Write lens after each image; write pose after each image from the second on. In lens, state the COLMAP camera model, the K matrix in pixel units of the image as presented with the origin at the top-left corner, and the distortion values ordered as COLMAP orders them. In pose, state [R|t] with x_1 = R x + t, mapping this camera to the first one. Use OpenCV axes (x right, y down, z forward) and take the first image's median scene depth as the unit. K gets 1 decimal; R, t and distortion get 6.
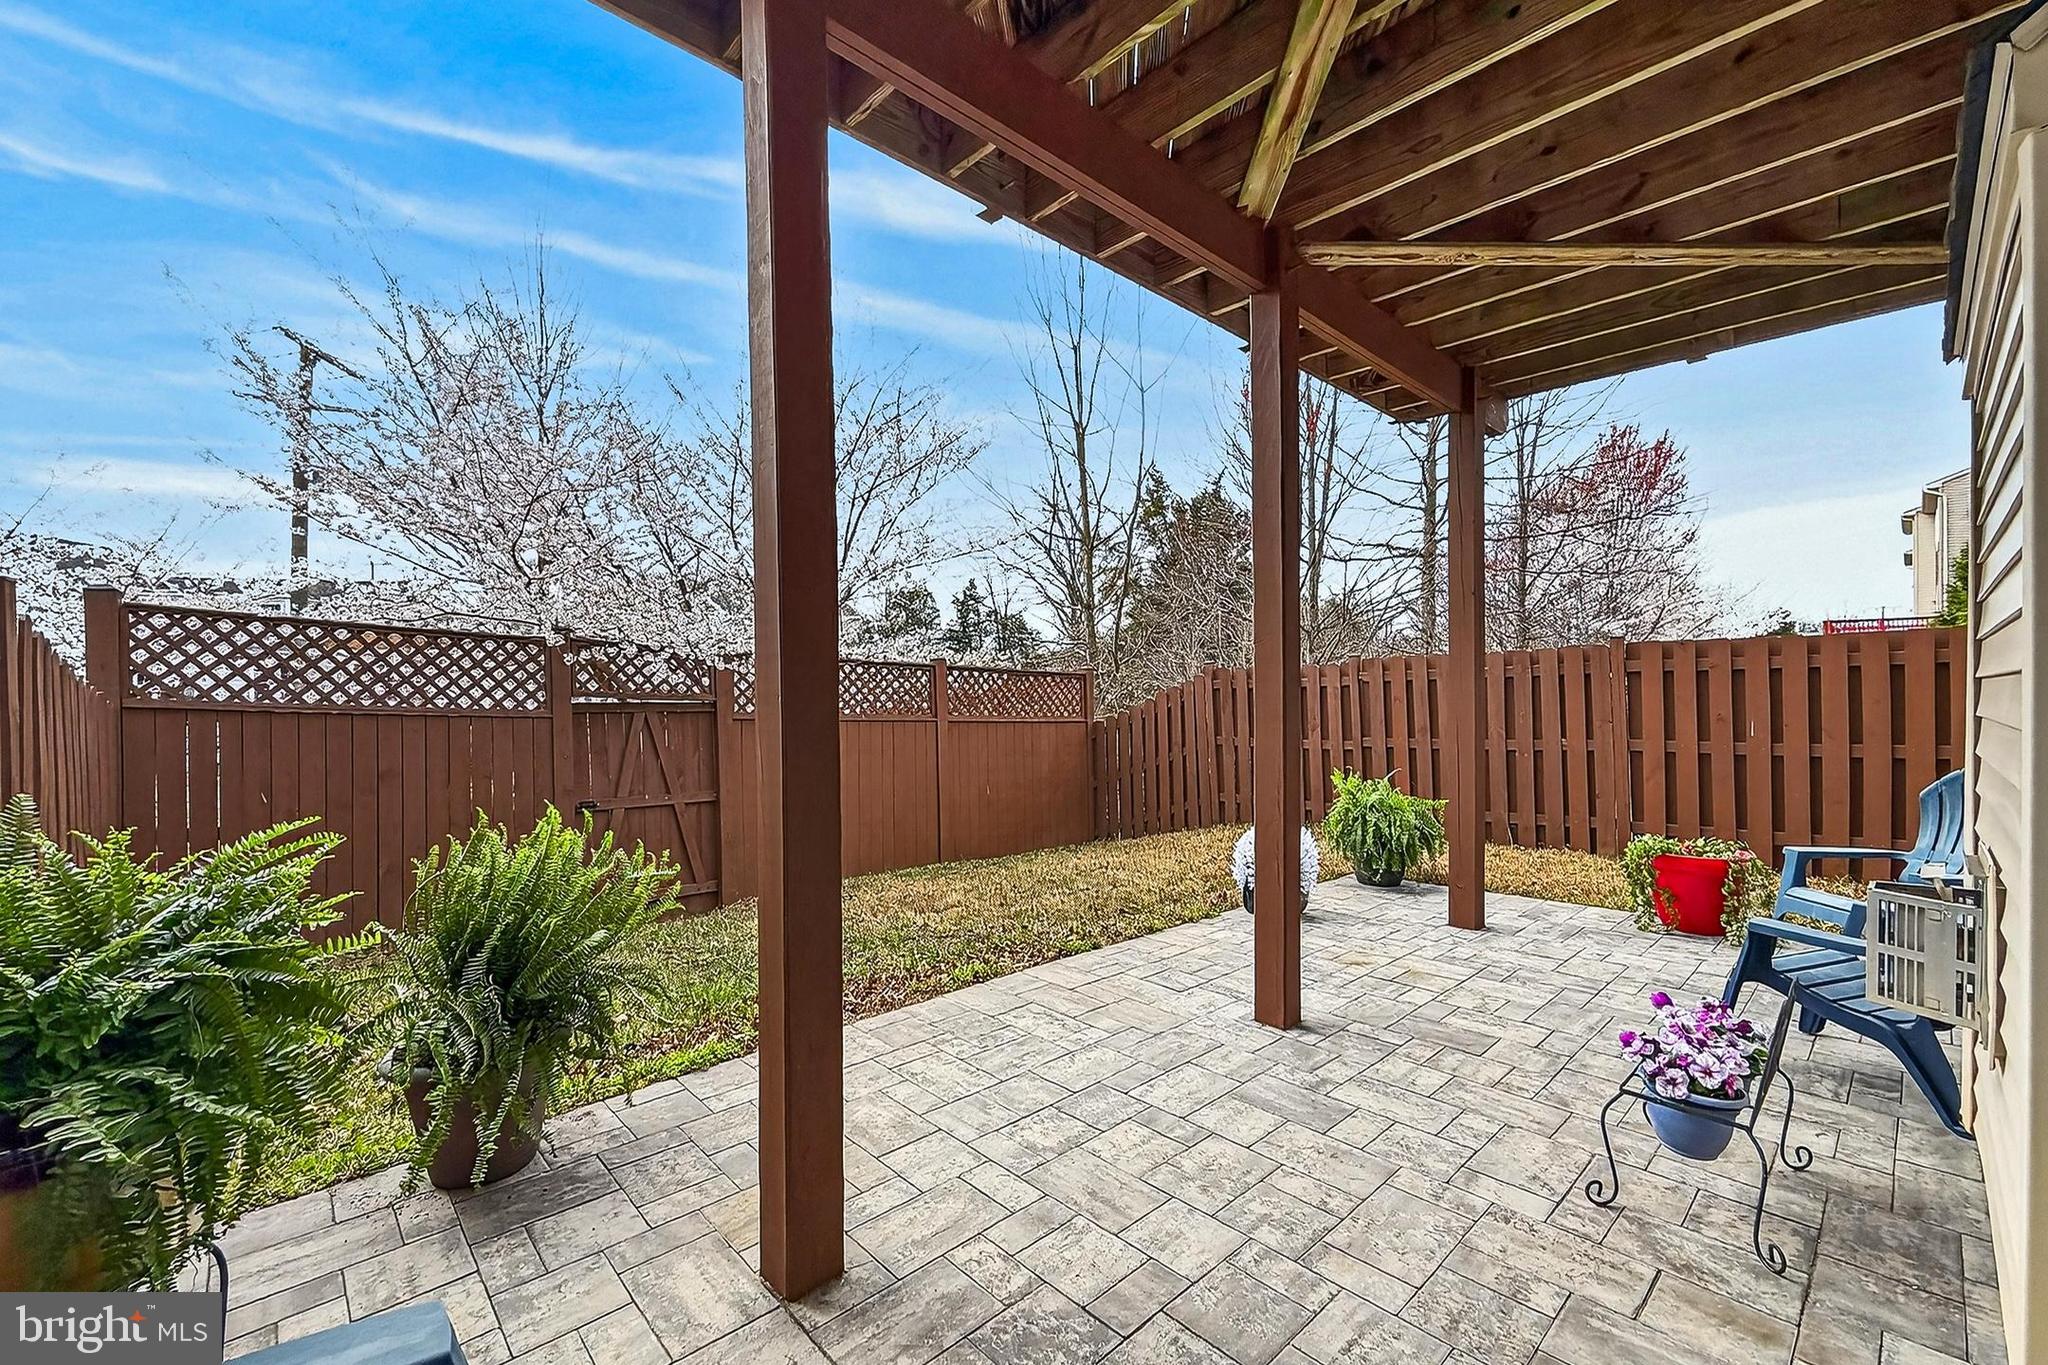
lens RADIAL K [[819.9, 0, 1010.5], [0, 819.9, 684.5], [0, 0, 1]] dist [0.000775, -0.000049]
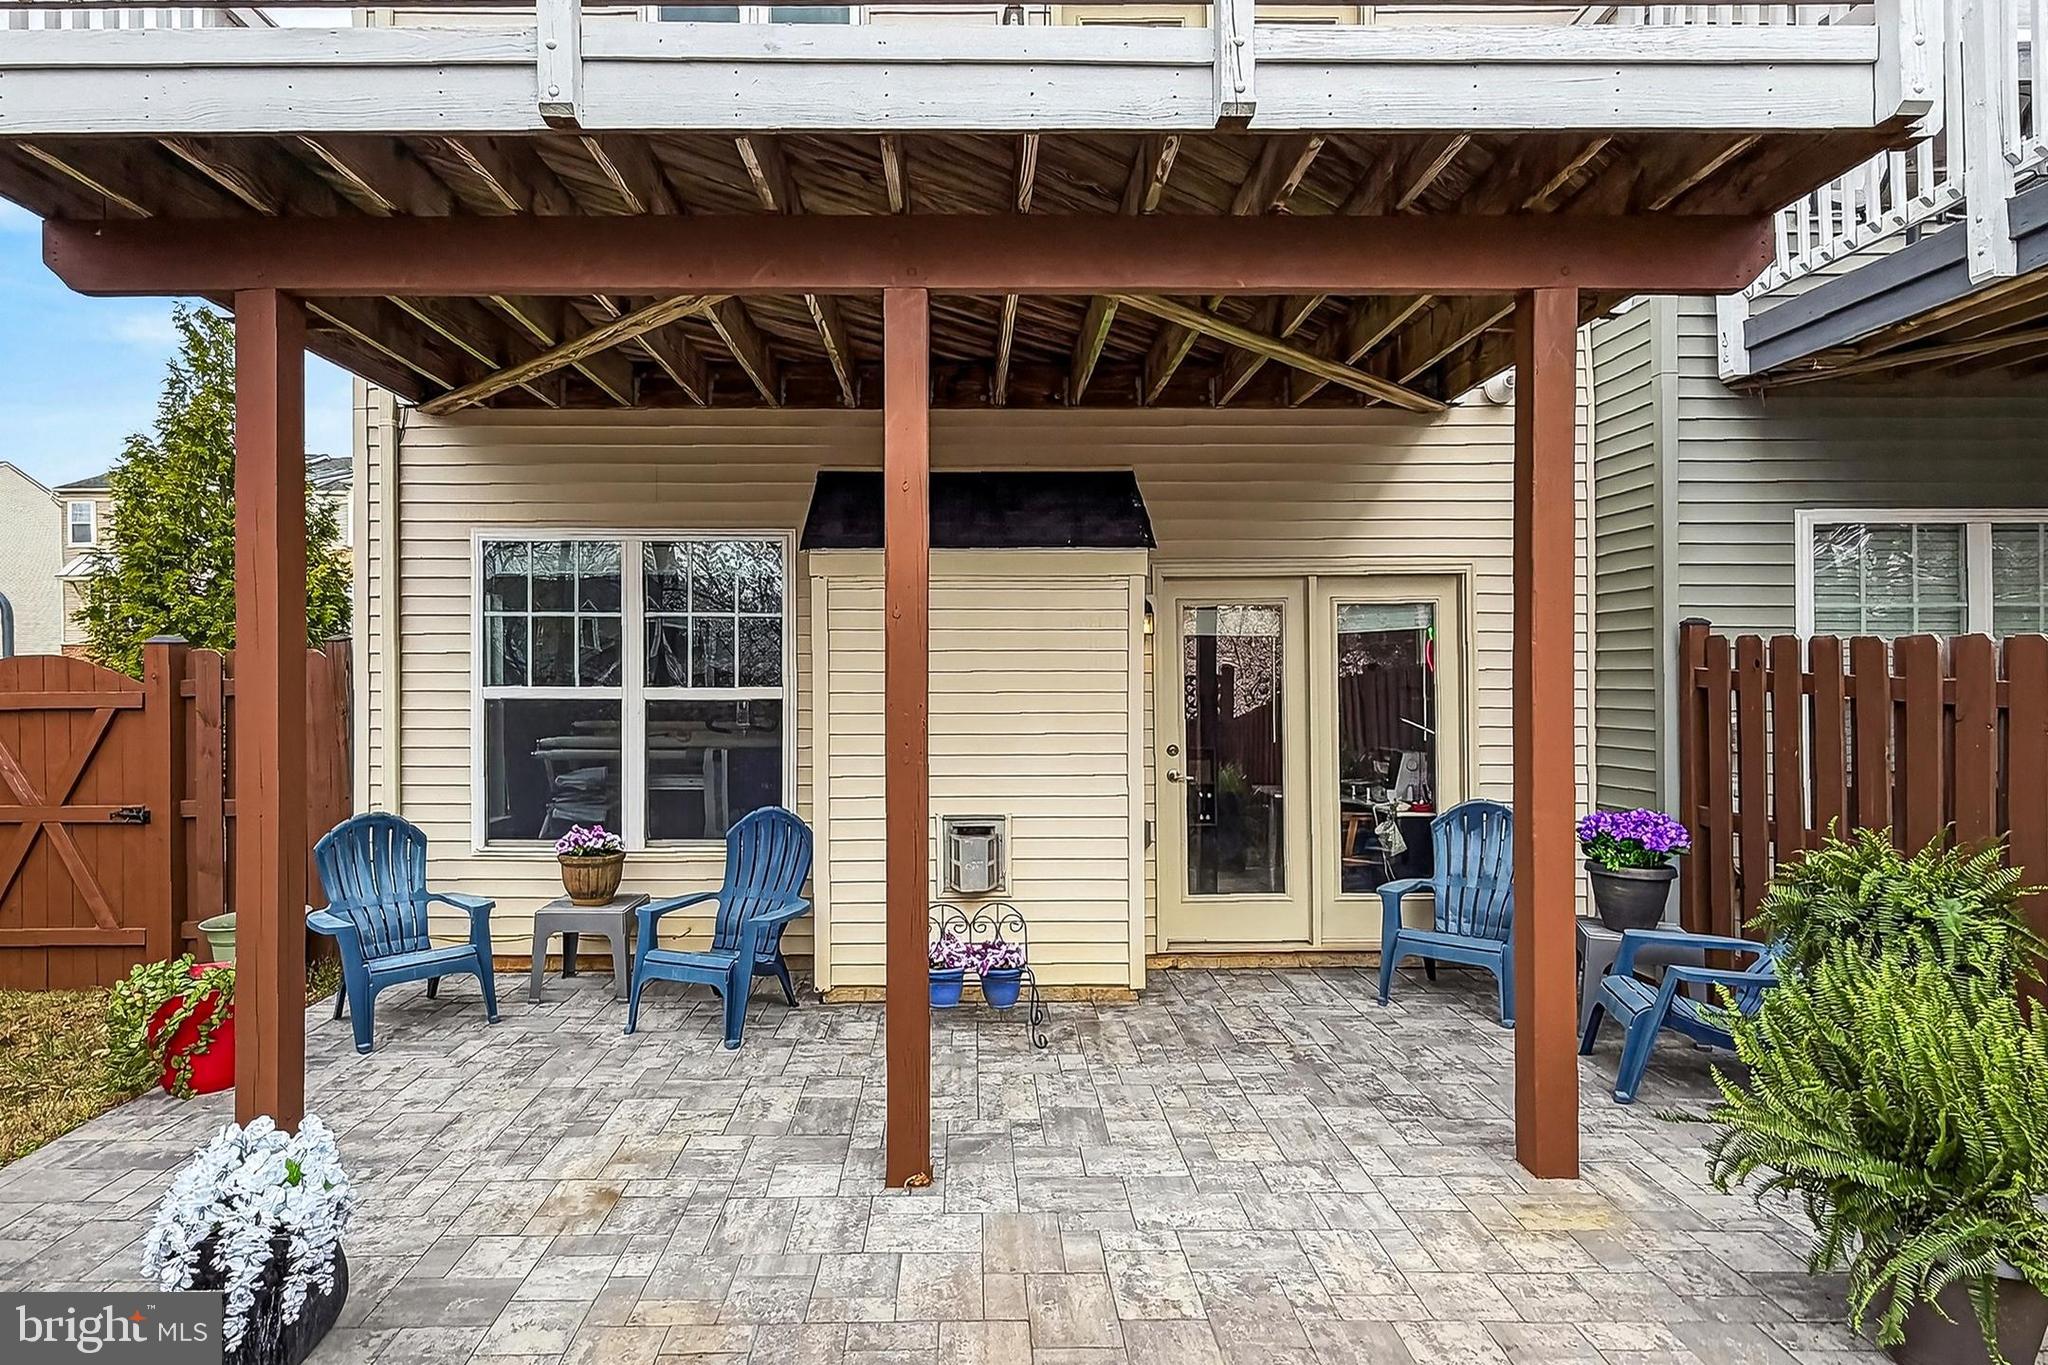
lens RADIAL K [[1132.7, 0, 986.8], [0, 1132.7, 674.2], [0, 0, 1]] dist [-0.005153, 0.003087]
pose [[-0.750875, 0.005511, 0.660422, -0.449930], [0.001108, 0.999974, -0.007084, -0.074937], [-0.660444, -0.004587, -0.750861, 1.702600]]
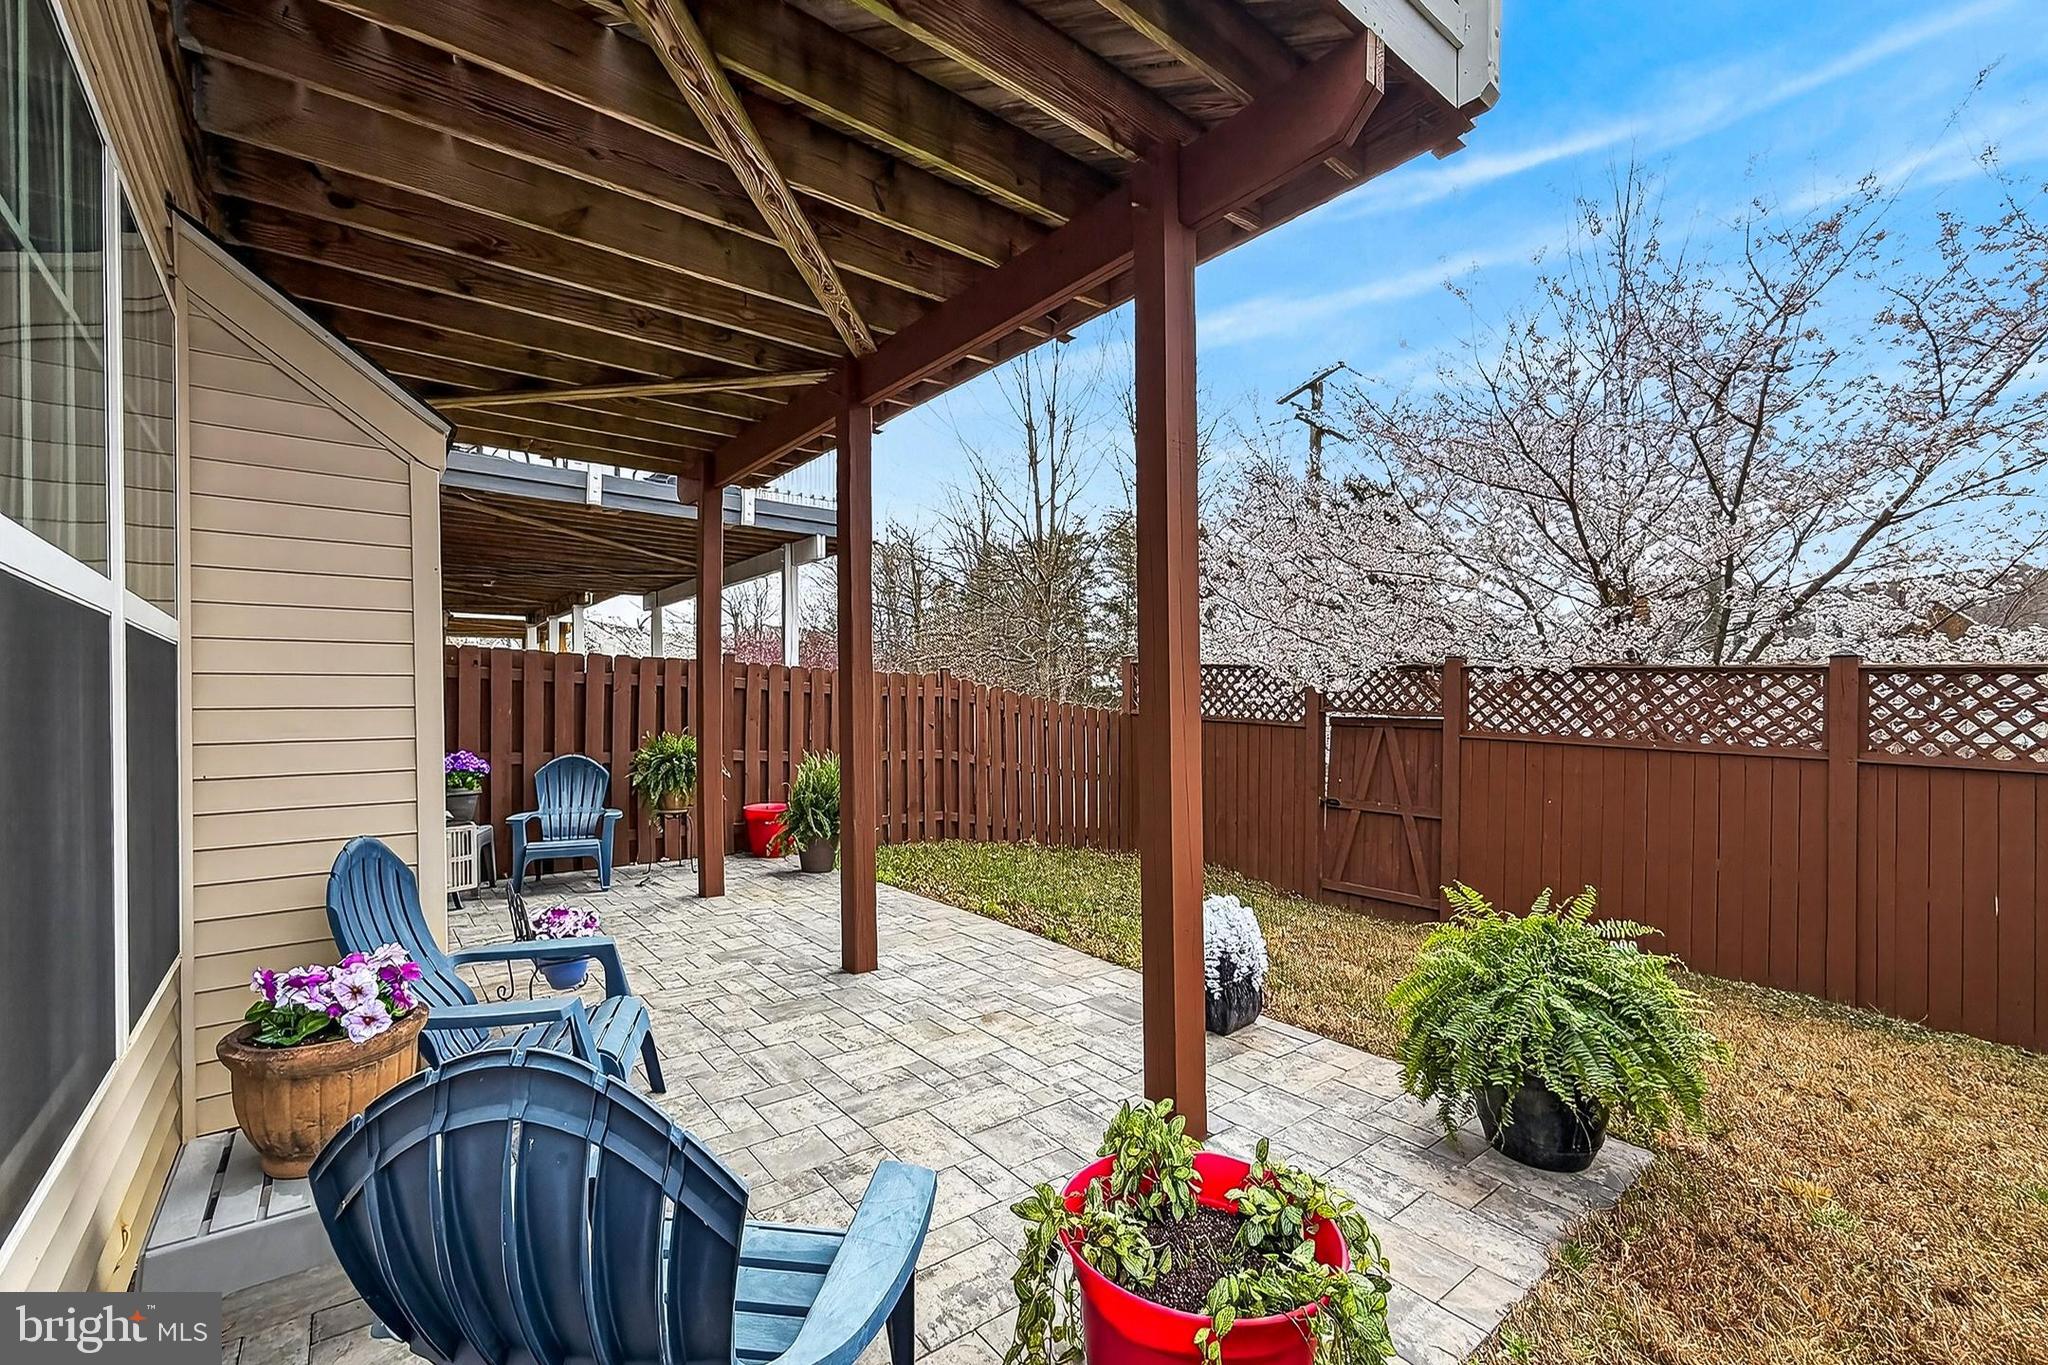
lens RADIAL K [[840.0, 0, 1015.9], [0, 840.0, 689.8], [0, 0, 1]] dist [-0.000575, -0.000065]
pose [[-0.046465, -0.013276, -0.998832, 1.543984], [0.003057, 0.999905, -0.013433, -0.004622], [0.998915, -0.003678, -0.046420, 1.238754]]
